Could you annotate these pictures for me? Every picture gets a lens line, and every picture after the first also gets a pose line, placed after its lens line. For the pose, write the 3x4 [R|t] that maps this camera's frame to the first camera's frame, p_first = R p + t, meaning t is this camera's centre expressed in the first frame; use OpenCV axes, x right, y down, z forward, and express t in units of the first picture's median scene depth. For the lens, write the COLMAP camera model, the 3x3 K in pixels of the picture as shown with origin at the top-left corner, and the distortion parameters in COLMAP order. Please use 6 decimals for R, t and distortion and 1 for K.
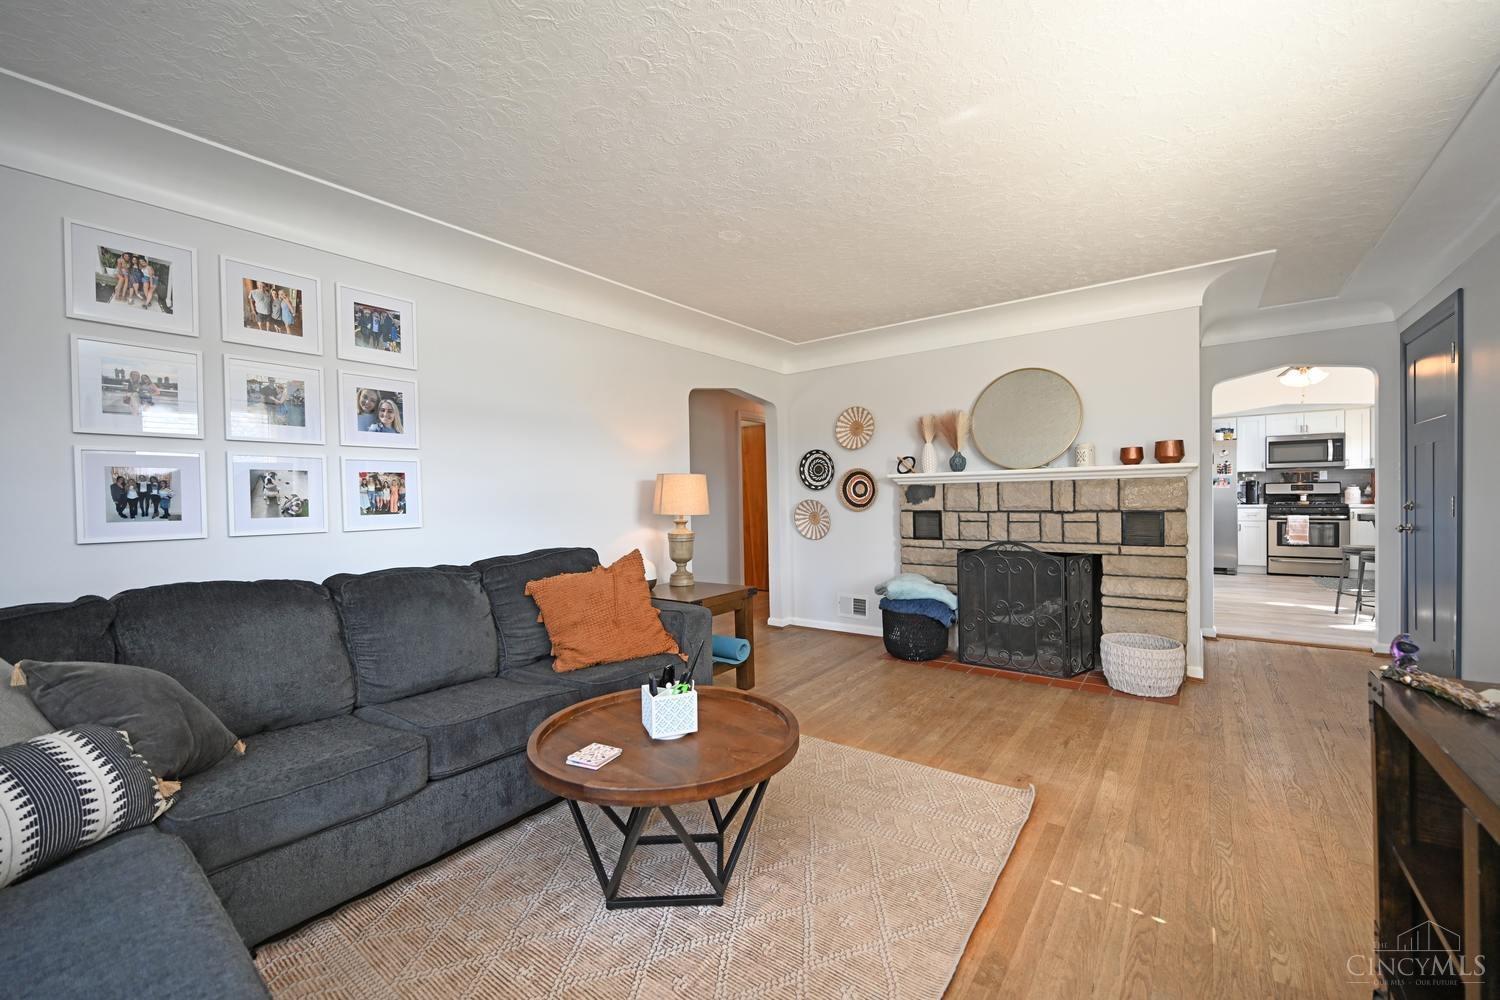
lens RADIAL K [[582.7, 0, 750.8], [0, 582.7, 502.0], [0, 0, 1]] dist [0.000083, -0.000309]
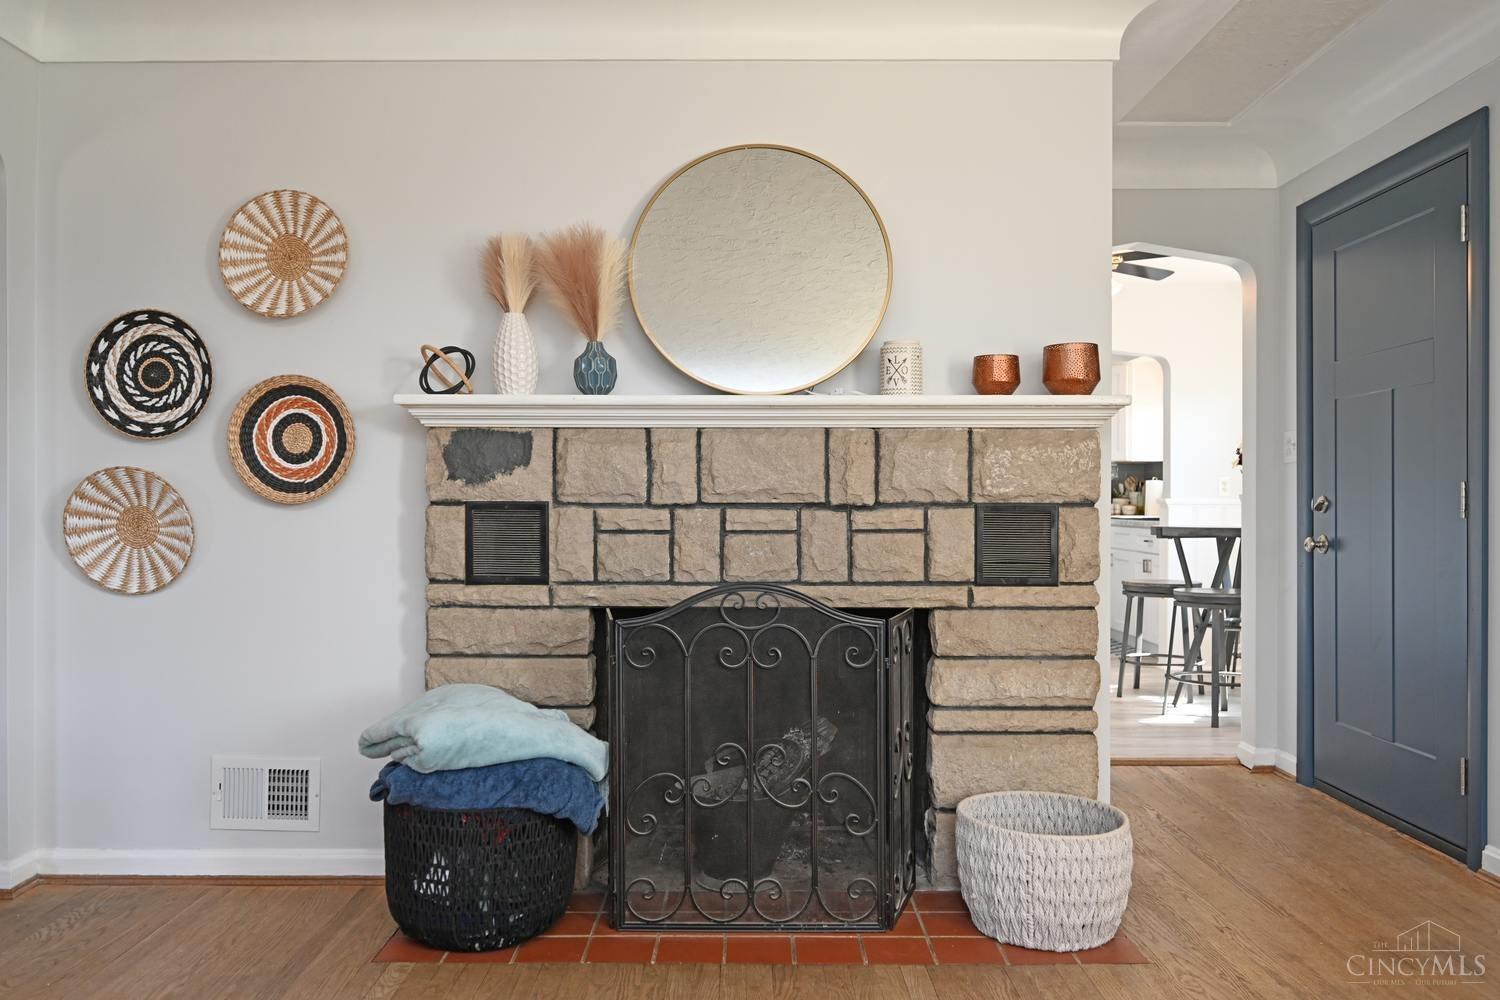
lens RADIAL K [[1164.3, 0, 746.5], [0, 1164.3, 504.8], [0, 0, 1]] dist [0.005453, -0.001302]
pose [[0.805404, 0.019474, 0.592407, -0.000106], [-0.012163, 0.999793, -0.016330, 0.027724], [-0.592602, 0.005947, 0.805474, 0.364367]]
